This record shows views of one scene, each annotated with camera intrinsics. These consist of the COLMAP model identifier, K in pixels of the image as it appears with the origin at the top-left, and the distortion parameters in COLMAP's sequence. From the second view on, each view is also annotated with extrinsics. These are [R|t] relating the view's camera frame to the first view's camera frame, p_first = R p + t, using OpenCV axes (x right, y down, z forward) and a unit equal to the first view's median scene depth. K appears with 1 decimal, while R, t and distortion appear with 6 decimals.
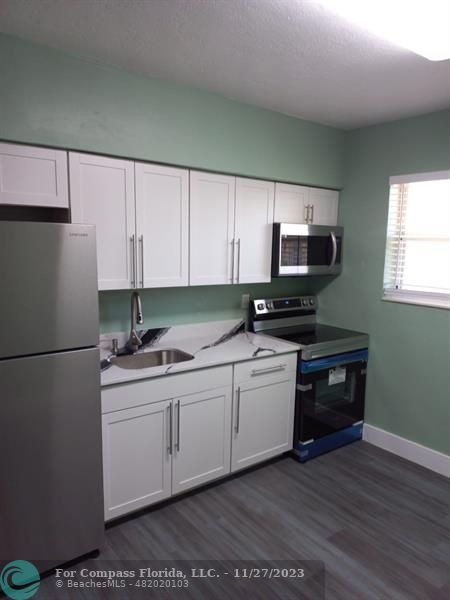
lens RADIAL K [[443.8, 0, 223.8], [0, 443.8, 303.0], [0, 0, 1]] dist [0.078772, -0.036781]
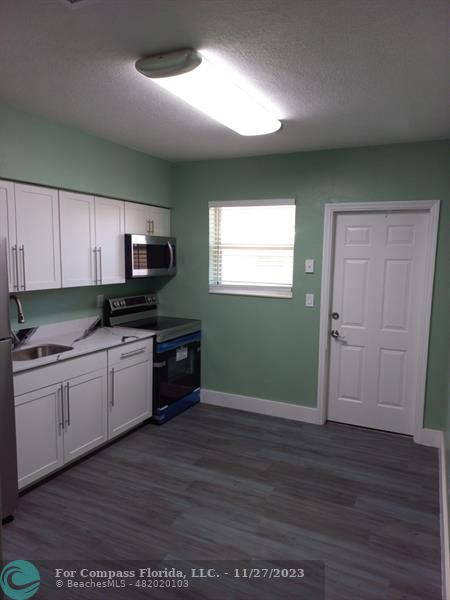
lens RADIAL K [[443.8, 0, 222.5], [0, 443.8, 299.0], [0, 0, 1]] dist [0.078772, -0.036781]
pose [[0.902610, -0.056918, 0.426679, -0.189819], [0.066719, 0.997739, -0.008043, 0.026298], [-0.425257, 0.035728, 0.904367, -0.226961]]
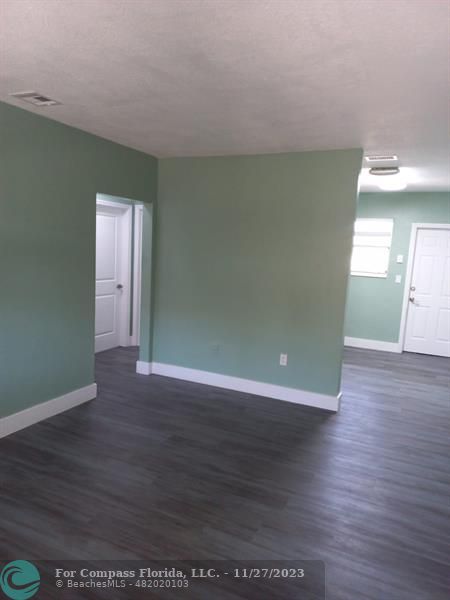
lens RADIAL K [[443.8, 0, 228.7], [0, 443.8, 297.8], [0, 0, 1]] dist [0.078772, -0.036781]
pose [[0.891855, -0.030282, 0.451307, -1.129297], [0.028784, 0.999534, 0.010186, 0.080663], [-0.451405, 0.003906, 0.892311, -0.743212]]
